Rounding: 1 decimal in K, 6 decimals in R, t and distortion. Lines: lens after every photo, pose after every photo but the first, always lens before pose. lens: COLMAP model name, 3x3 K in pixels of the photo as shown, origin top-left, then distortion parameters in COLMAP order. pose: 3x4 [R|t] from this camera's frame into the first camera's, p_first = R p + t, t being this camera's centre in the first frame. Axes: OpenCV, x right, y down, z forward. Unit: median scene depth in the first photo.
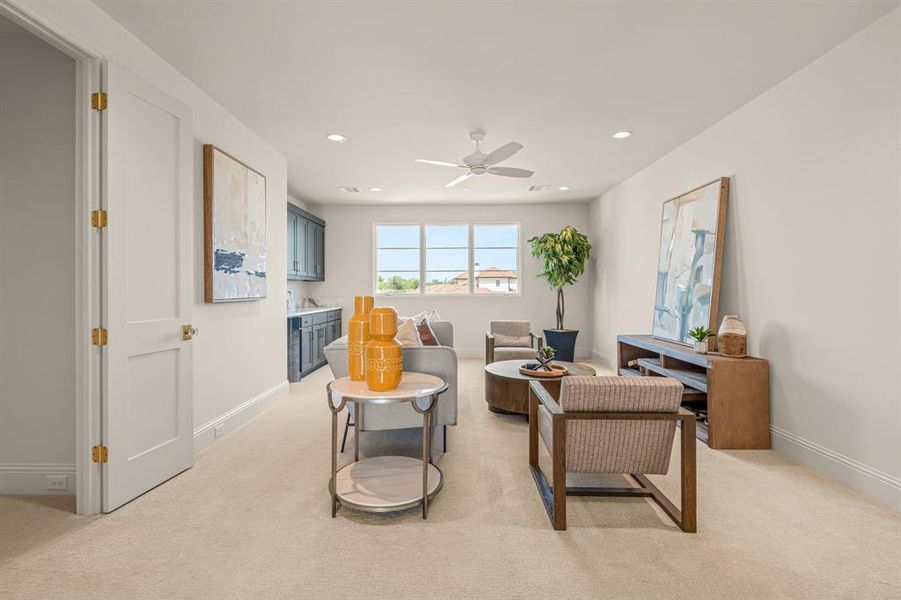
lens RADIAL K [[411.5, 0, 449.6], [0, 411.5, 294.0], [0, 0, 1]] dist [0.002952, 0.000631]
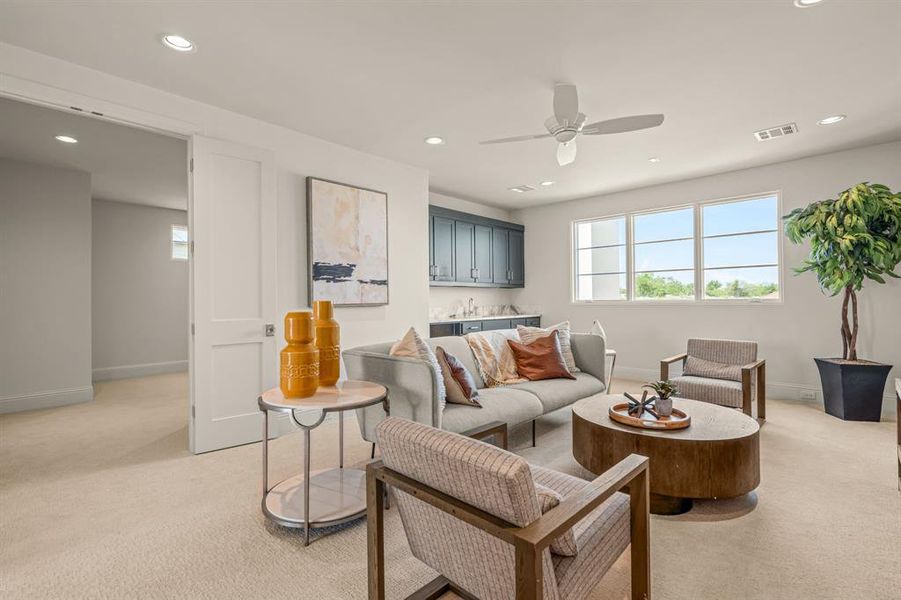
lens RADIAL K [[419.5, 0, 452.9], [0, 419.5, 304.5], [0, 0, 1]] dist [0.005019, 0.000632]
pose [[0.741177, 0.004337, -0.671296, 0.267652], [-0.000027, 0.999979, 0.006430, 0.002508], [0.671310, -0.004748, 0.741161, 0.177795]]
